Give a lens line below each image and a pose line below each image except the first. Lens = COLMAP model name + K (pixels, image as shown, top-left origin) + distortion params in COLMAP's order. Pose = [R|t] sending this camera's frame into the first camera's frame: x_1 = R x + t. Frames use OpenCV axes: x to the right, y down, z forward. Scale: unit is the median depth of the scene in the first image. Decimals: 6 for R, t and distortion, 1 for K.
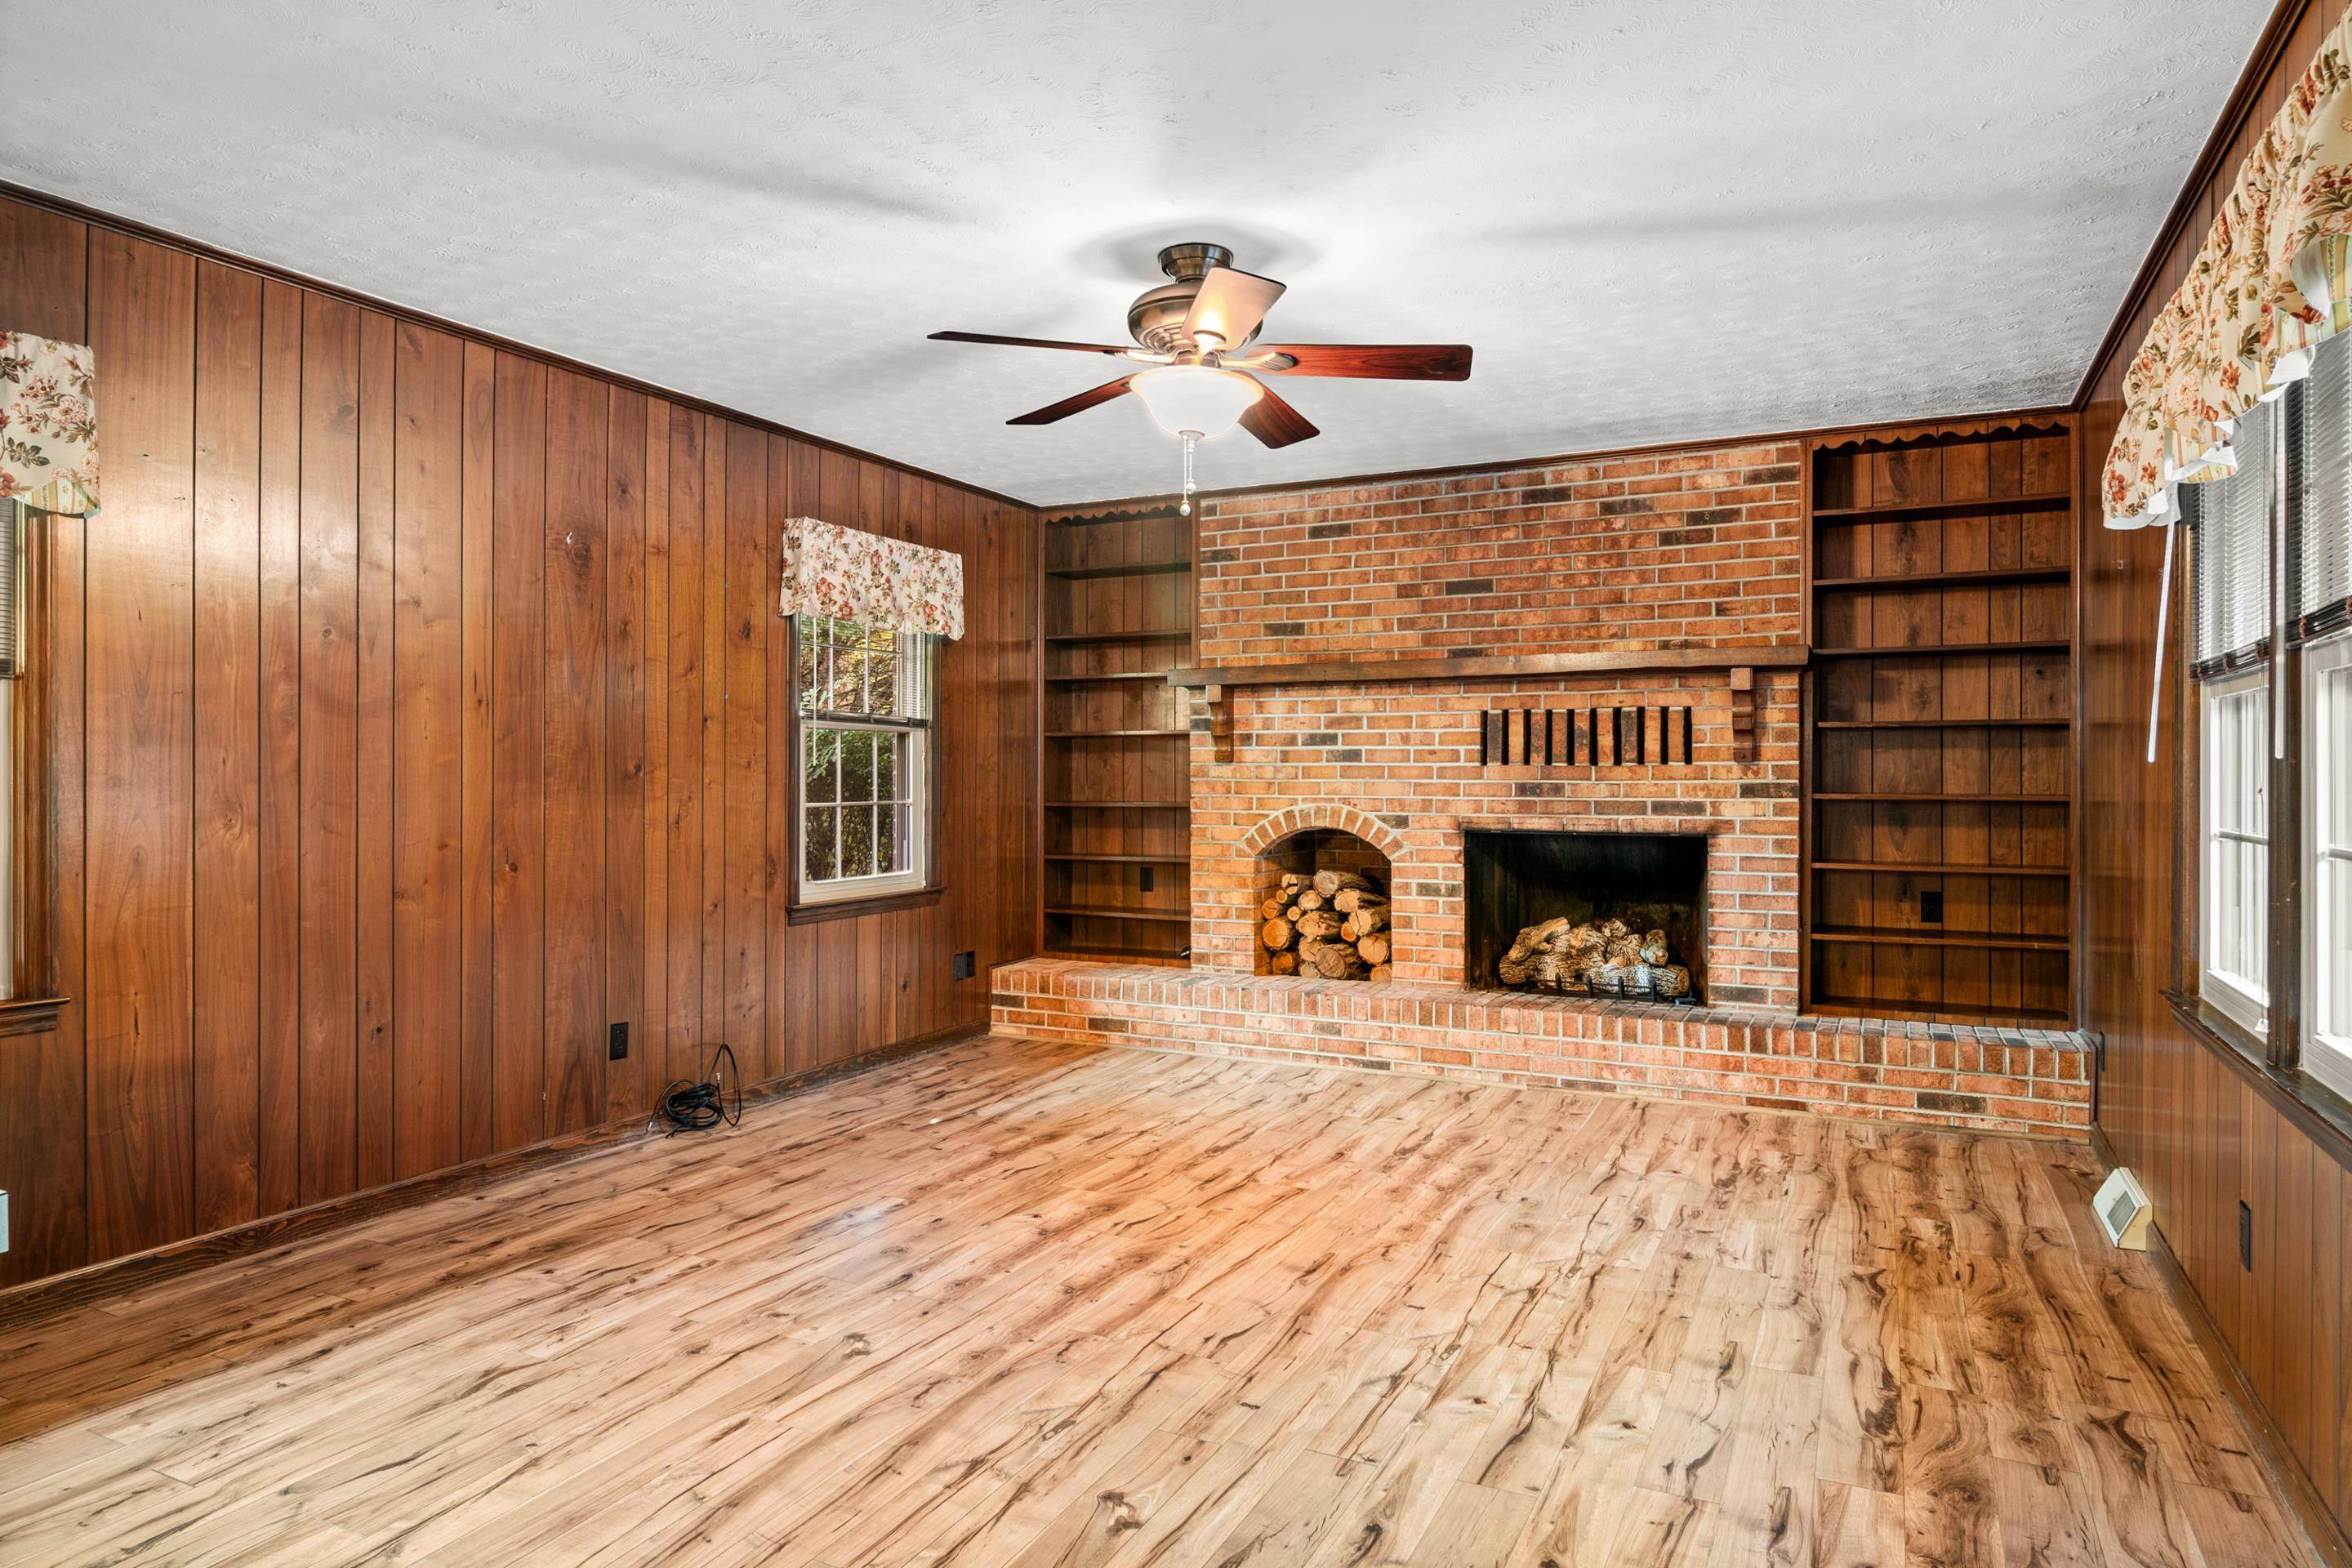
lens RADIAL K [[1411.0, 0, 1160.8], [0, 1411.0, 778.8], [0, 0, 1]] dist [0.001444, -0.004009]
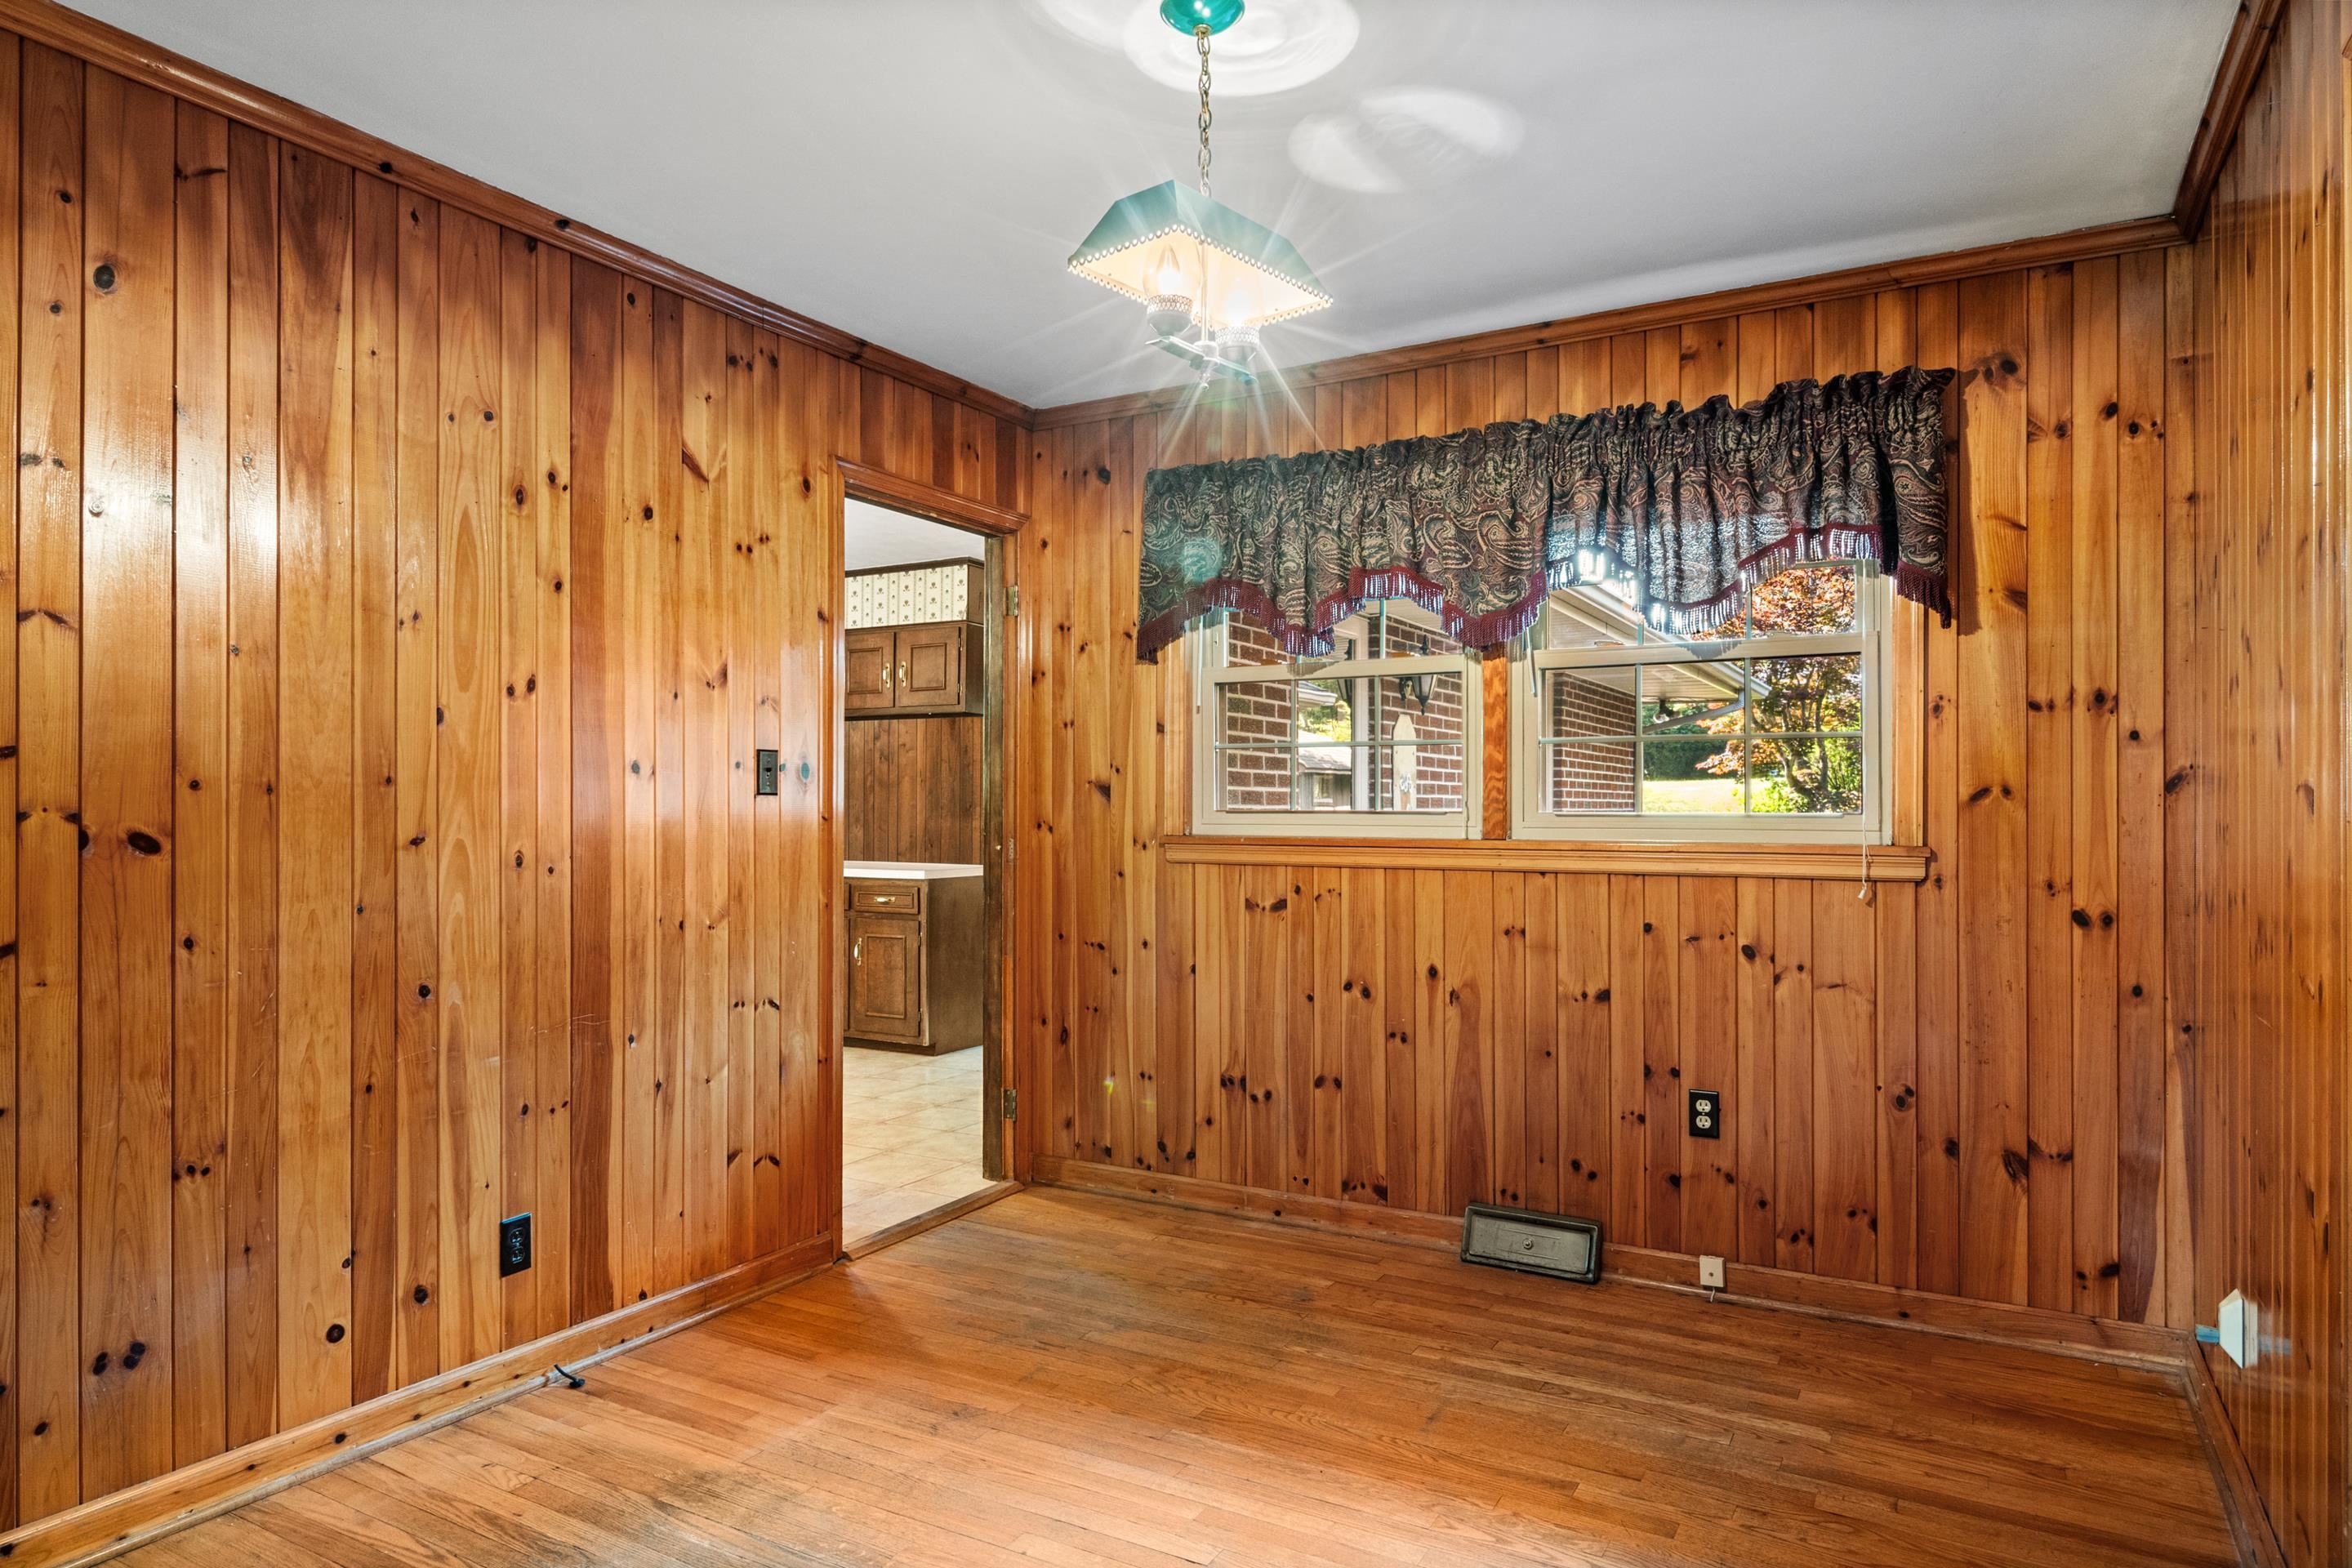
lens RADIAL K [[1394.3, 0, 1150.8], [0, 1394.3, 784.7], [0, 0, 1]] dist [0.021885, -0.032271]
pose [[0.997808, -0.002357, -0.066133, 0.087192], [0.001306, 0.999872, -0.015939, -0.005216], [0.066162, 0.015818, 0.997684, -1.245200]]
